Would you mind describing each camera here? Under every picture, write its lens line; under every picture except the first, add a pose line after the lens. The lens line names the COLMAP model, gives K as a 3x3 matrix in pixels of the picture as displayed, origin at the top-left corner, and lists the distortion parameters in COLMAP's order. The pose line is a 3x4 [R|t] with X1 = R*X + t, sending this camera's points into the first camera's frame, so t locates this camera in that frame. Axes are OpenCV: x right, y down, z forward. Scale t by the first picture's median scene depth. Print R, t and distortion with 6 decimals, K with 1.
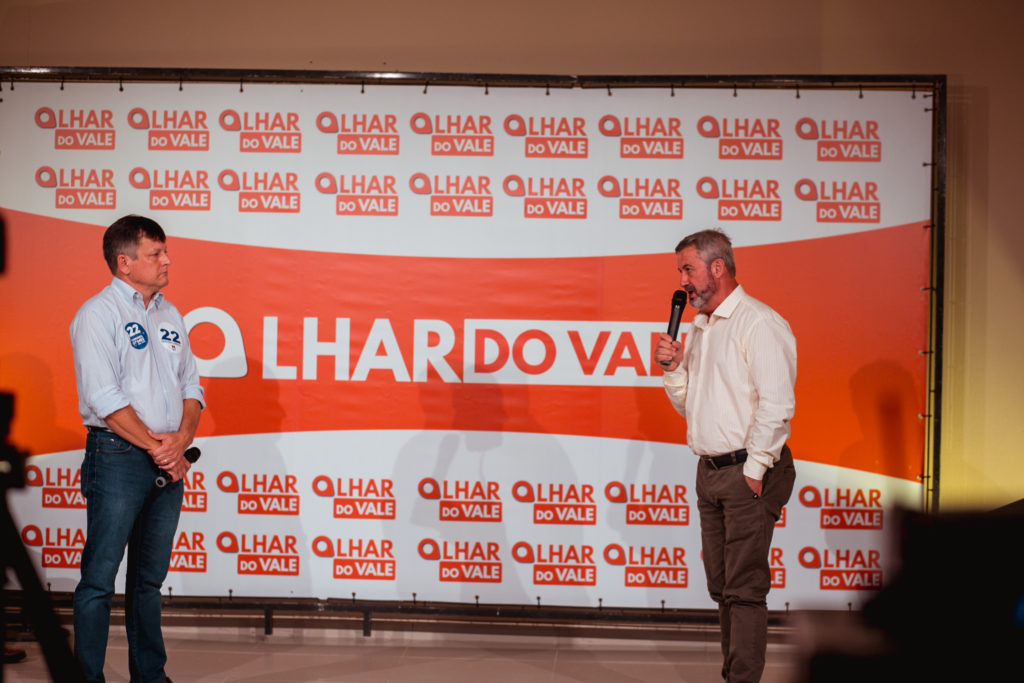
lens RADIAL K [[2519.4, 0, 509.0], [0, 2519.4, 319.6], [0, 0, 1]] dist [-0.116618, 0.000000]
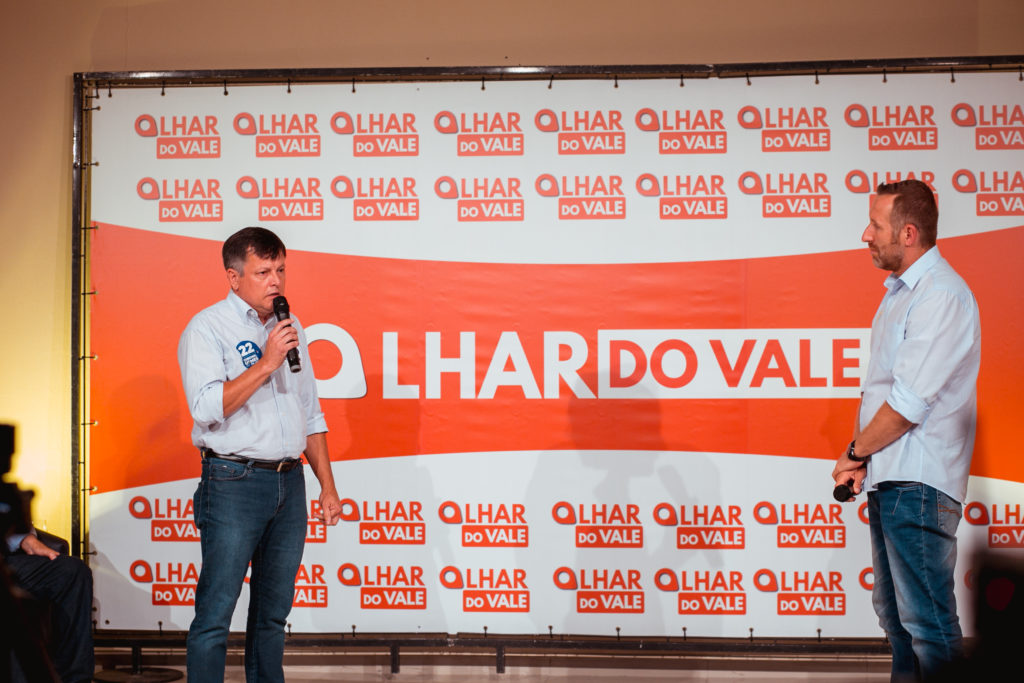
lens RADIAL K [[2519.4, 0, 515.1], [0, 2519.4, 332.6], [0, 0, 1]] dist [-0.116618, 0.000000]
pose [[0.998051, -0.022819, -0.058085, 0.005756], [0.022597, 0.999735, -0.004487, 0.004301], [0.058172, 0.003166, 0.998302, 0.070970]]
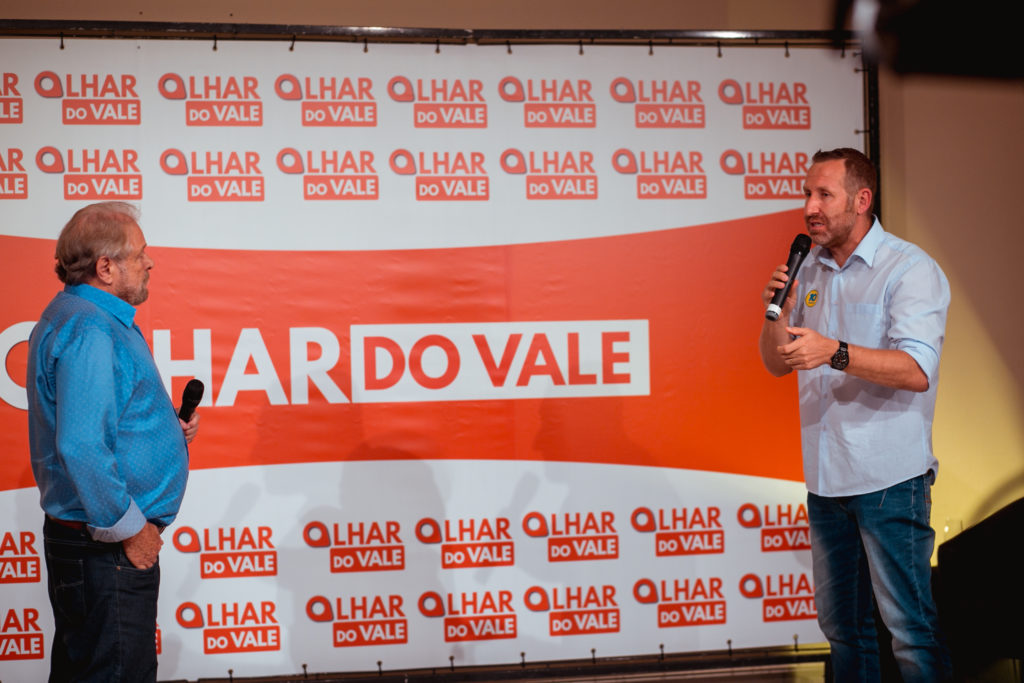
lens RADIAL K [[2519.4, 0, 543.9], [0, 2519.4, 318.7], [0, 0, 1]] dist [-0.116618, 0.000000]
pose [[0.931627, -0.032562, 0.361954, -0.255229], [0.039678, 0.999138, -0.012241, 0.010210], [-0.361243, 0.025766, 0.932116, 0.213307]]
